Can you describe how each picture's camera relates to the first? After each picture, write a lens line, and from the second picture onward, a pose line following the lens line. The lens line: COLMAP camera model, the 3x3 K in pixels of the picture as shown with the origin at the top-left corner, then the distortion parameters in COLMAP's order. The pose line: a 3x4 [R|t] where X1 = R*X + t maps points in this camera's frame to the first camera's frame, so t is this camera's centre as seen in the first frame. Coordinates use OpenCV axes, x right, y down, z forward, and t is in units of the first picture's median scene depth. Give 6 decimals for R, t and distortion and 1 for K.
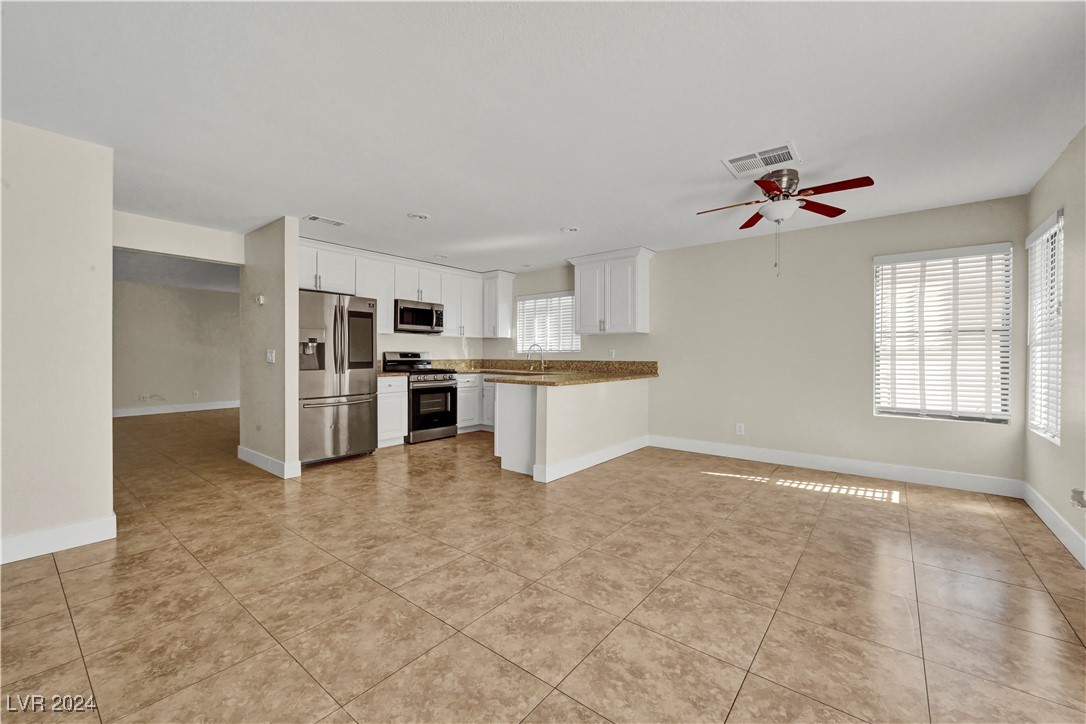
lens RADIAL K [[445.4, 0, 540.8], [0, 445.4, 359.4], [0, 0, 1]] dist [-0.005427, 0.001080]
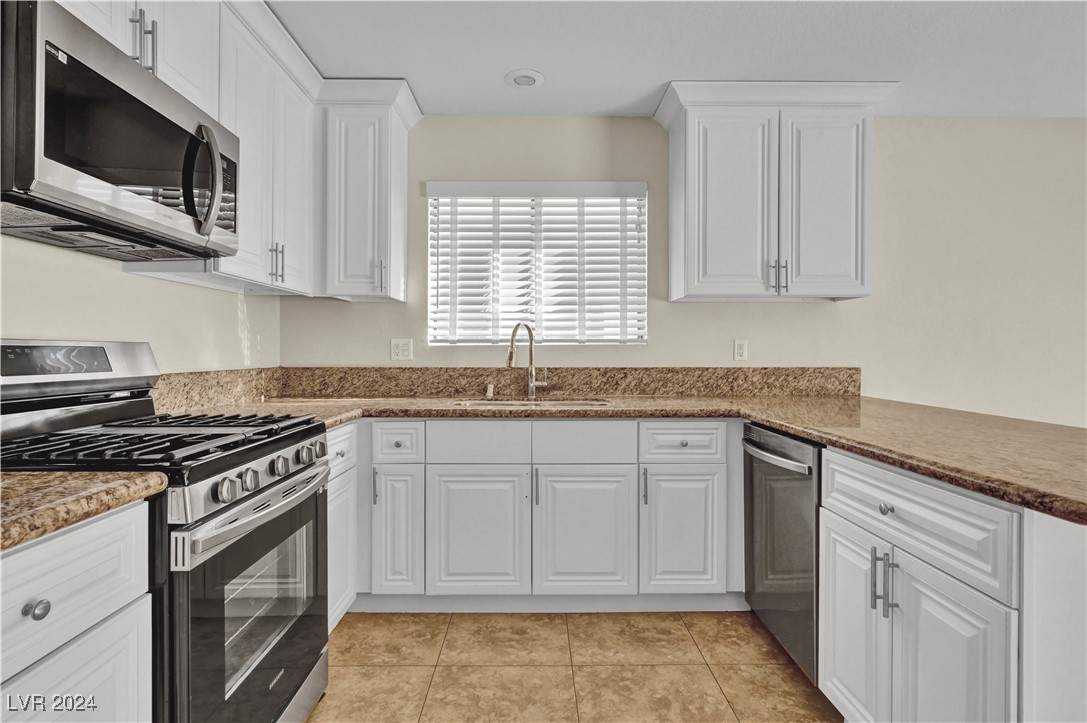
lens RADIAL K [[549.9, 0, 540.2], [0, 549.9, 356.1], [0, 0, 1]] dist [0.001642, -0.000059]
pose [[0.769512, -0.007031, 0.638594, -0.393609], [0.007326, 0.999971, 0.002182, -0.011995], [-0.638591, 0.002999, 0.769541, 0.950804]]
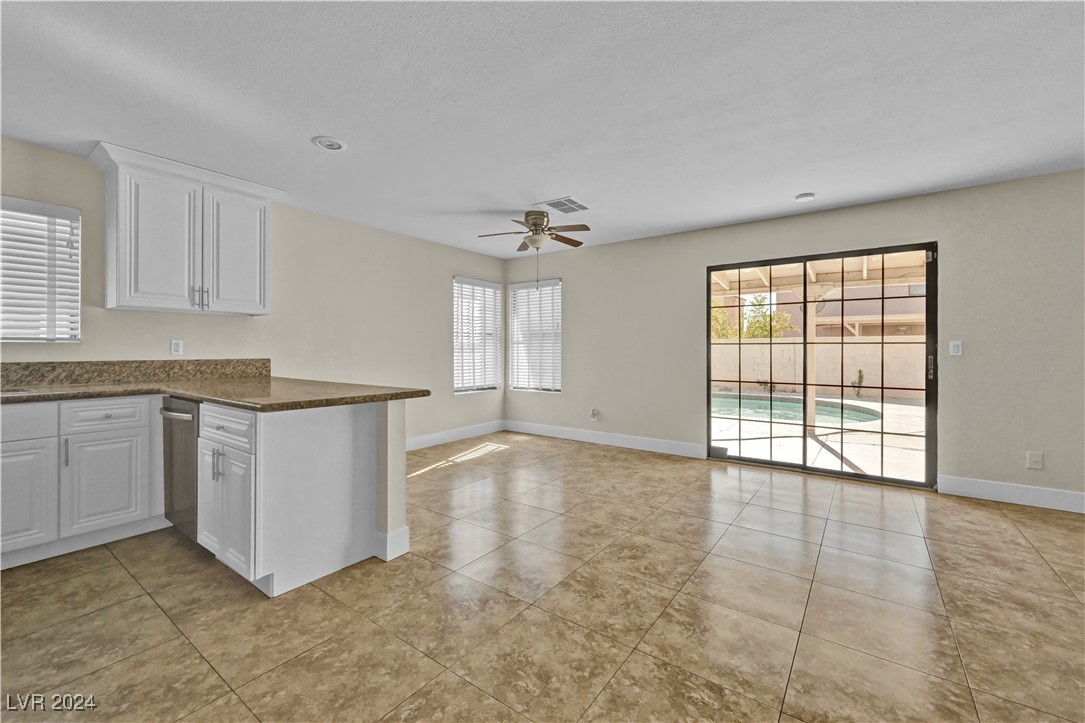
lens RADIAL K [[445.0, 0, 545.2], [0, 445.0, 347.7], [0, 0, 1]] dist [-0.005427, 0.001080]
pose [[-0.054130, 0.002658, 0.998530, -0.554121], [0.010414, 0.999944, -0.002097, -0.007670], [-0.998480, 0.010285, -0.054154, 0.735971]]
